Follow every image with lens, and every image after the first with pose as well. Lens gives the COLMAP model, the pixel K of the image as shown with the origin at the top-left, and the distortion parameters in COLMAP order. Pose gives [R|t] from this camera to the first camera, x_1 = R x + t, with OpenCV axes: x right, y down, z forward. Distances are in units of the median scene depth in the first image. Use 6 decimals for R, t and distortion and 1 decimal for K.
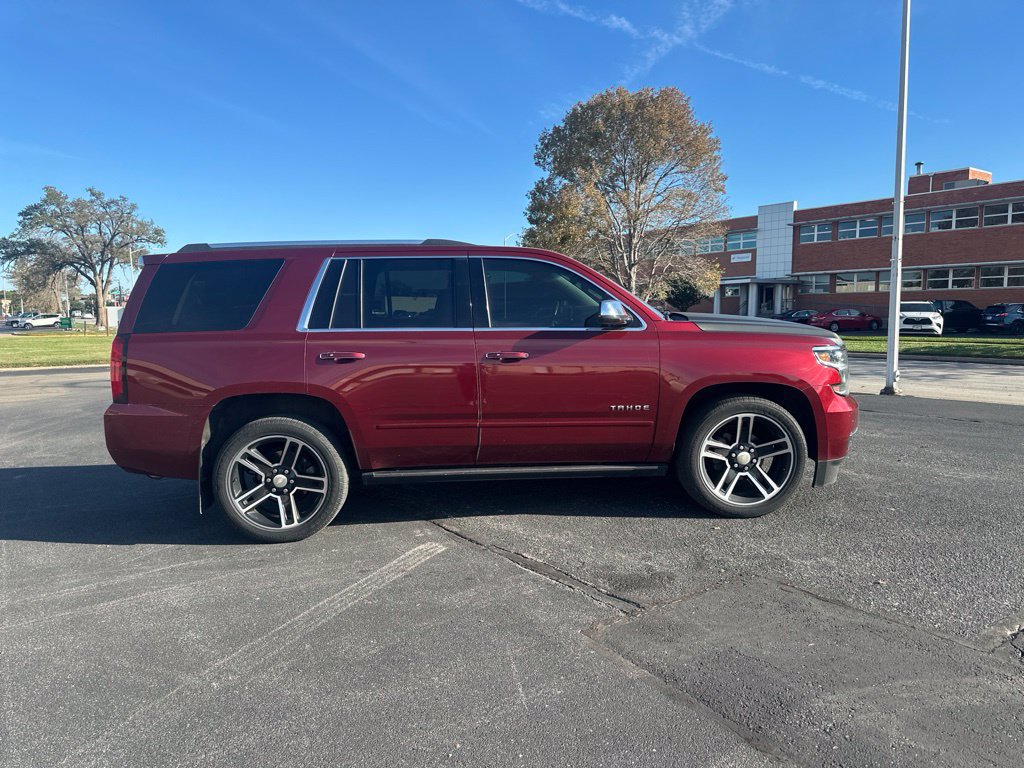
lens RADIAL K [[747.7, 0, 507.3], [0, 747.7, 384.5], [0, 0, 1]] dist [0.024969, -0.038163]
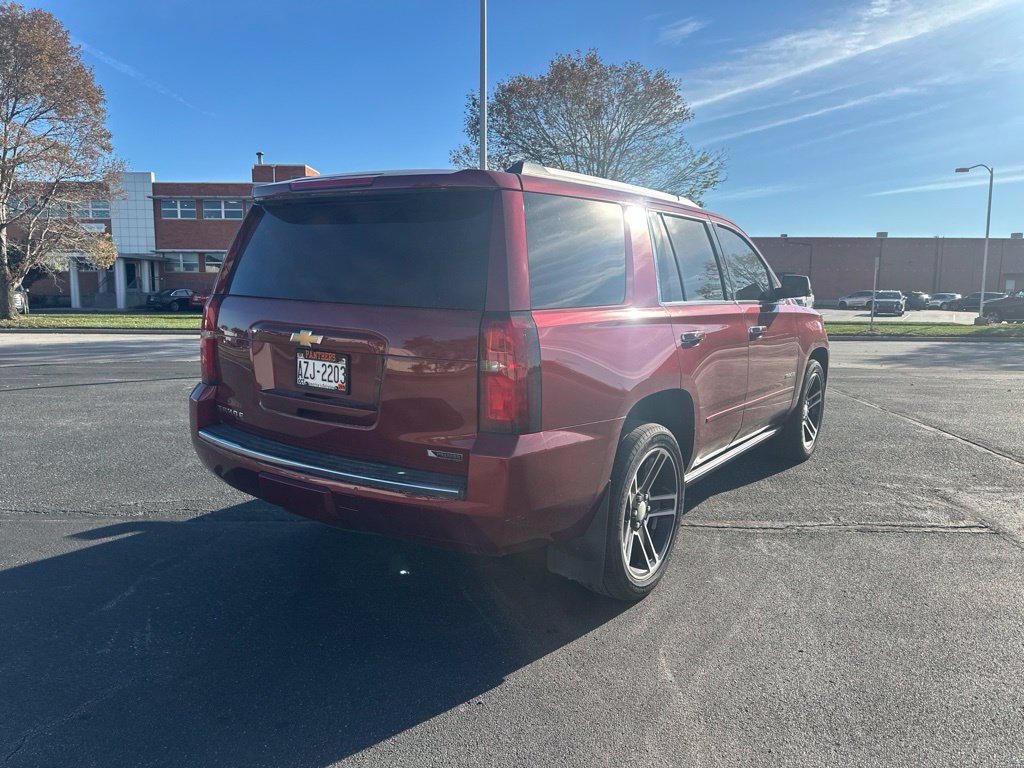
lens RADIAL K [[747.7, 0, 507.3], [0, 747.7, 384.5], [0, 0, 1]] dist [0.024969, -0.038163]
pose [[0.604171, -0.078474, 0.792981, -0.114283], [0.058986, 0.996813, 0.053704, -0.004393], [-0.794669, 0.014328, 0.606874, 0.082343]]
